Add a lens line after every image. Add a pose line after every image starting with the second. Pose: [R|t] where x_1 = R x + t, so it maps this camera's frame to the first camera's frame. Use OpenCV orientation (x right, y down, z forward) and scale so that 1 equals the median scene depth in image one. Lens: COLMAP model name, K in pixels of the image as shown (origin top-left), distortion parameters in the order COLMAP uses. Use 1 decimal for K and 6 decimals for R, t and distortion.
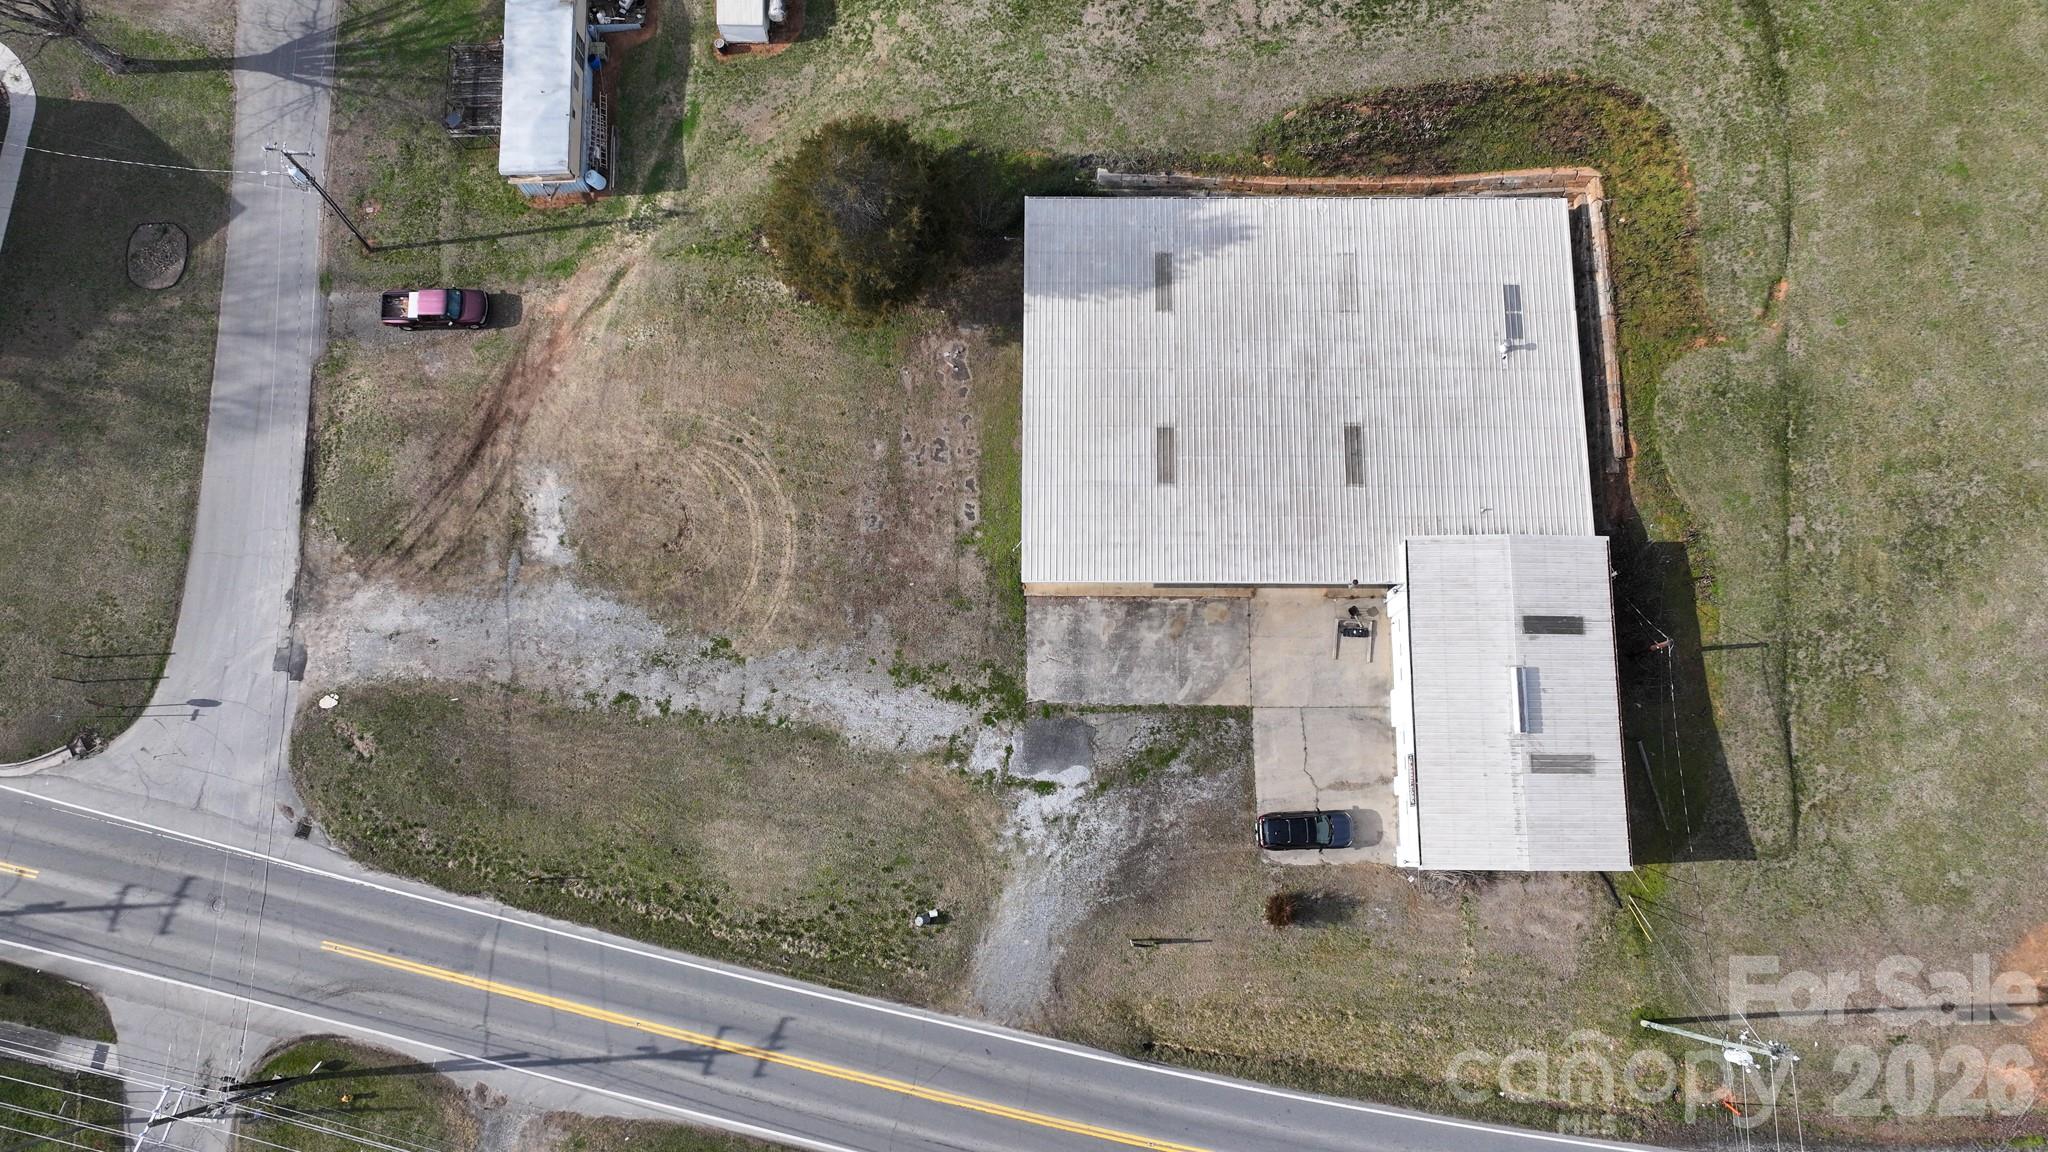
lens RADIAL K [[1430.7, 0, 1024.0], [0, 1430.7, 576.0], [0, 0, 1]] dist [0.005137, 0.002479]
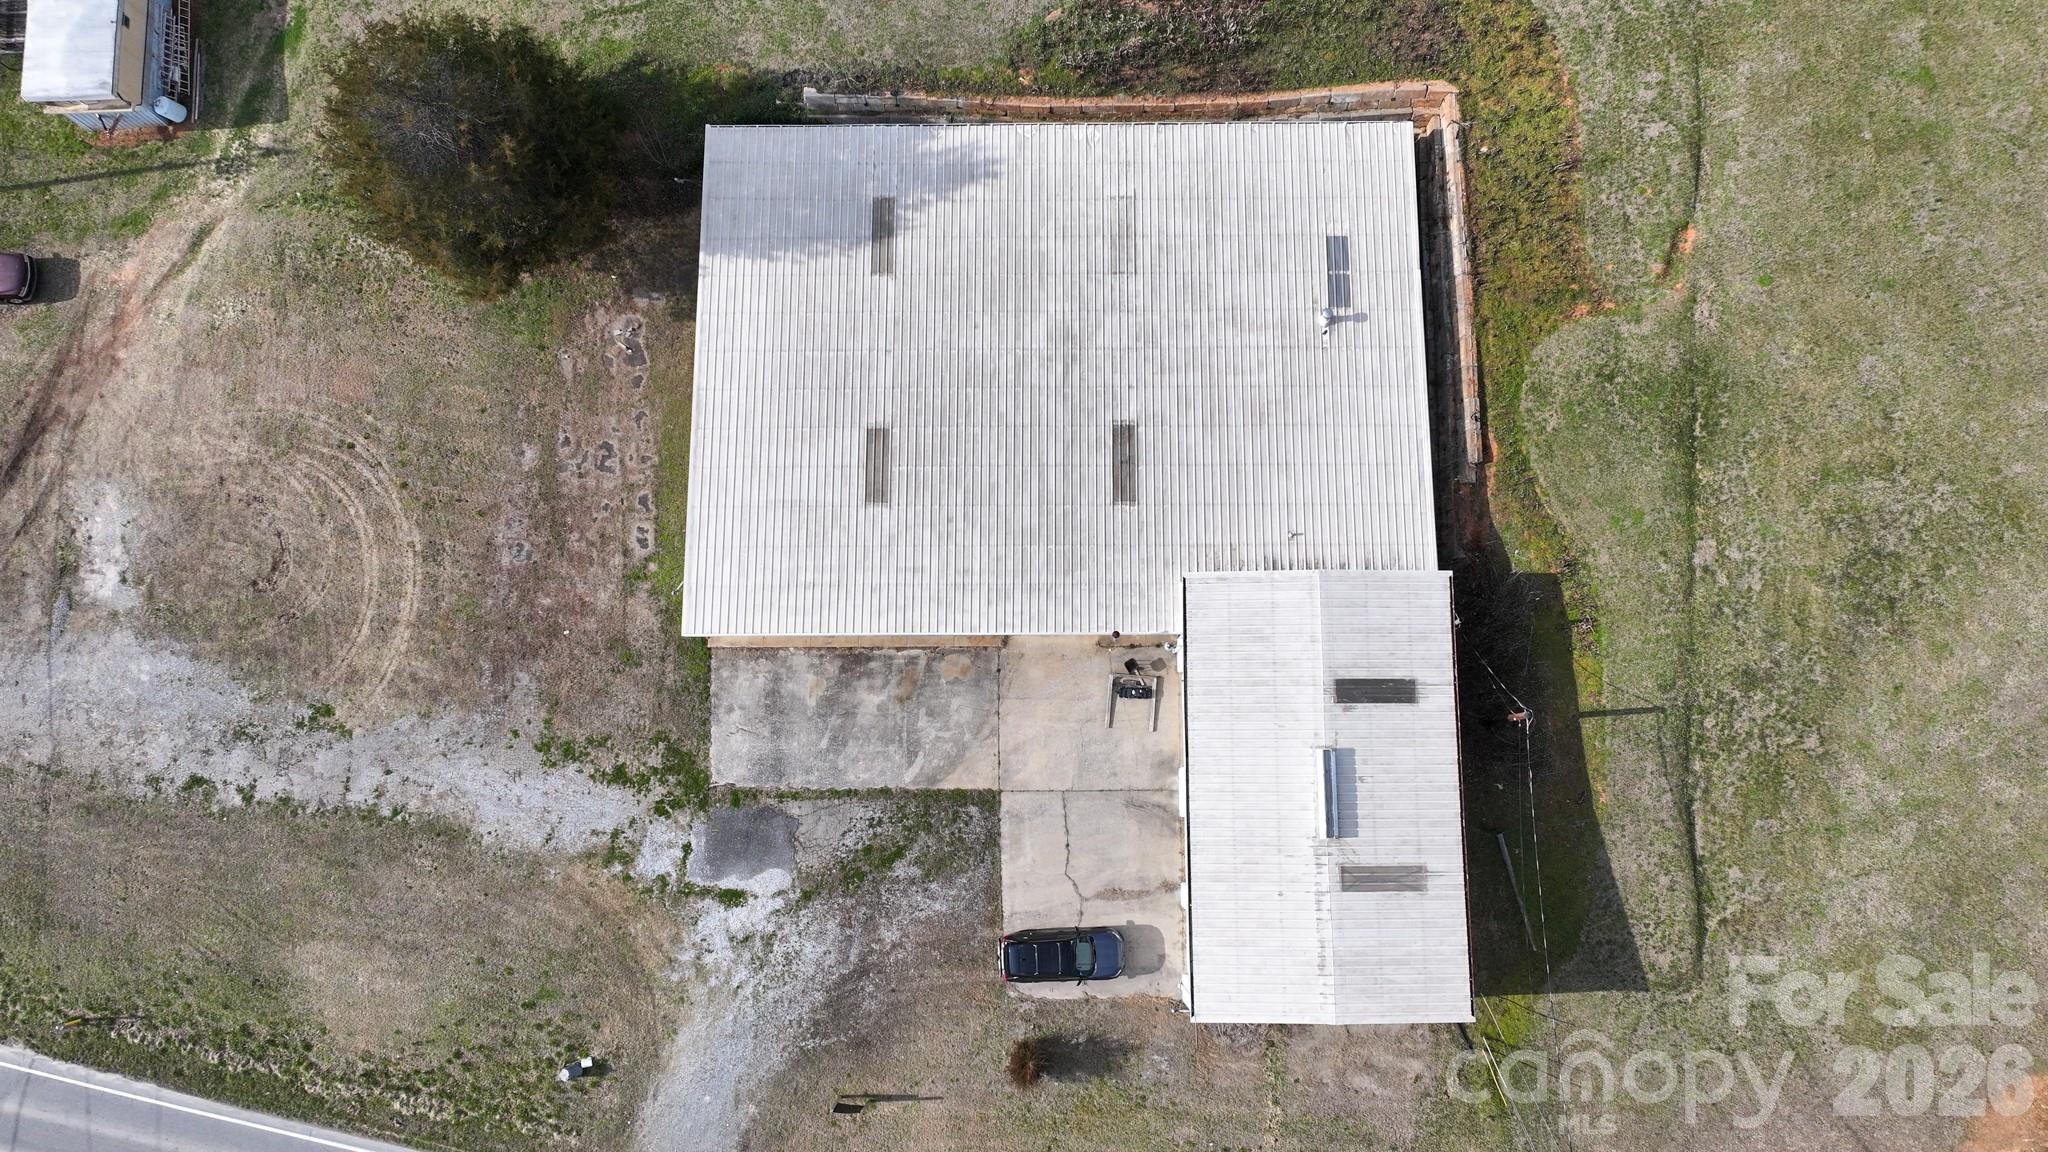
lens RADIAL K [[1430.7, 0, 1024.0], [0, 1430.7, 576.0], [0, 0, 1]] dist [0.005137, 0.002479]
pose [[0.999962, -0.008689, 0.000485, 0.172140], [0.008672, 0.999568, 0.028095, -0.045244], [-0.000729, -0.028090, 0.999605, 0.233375]]
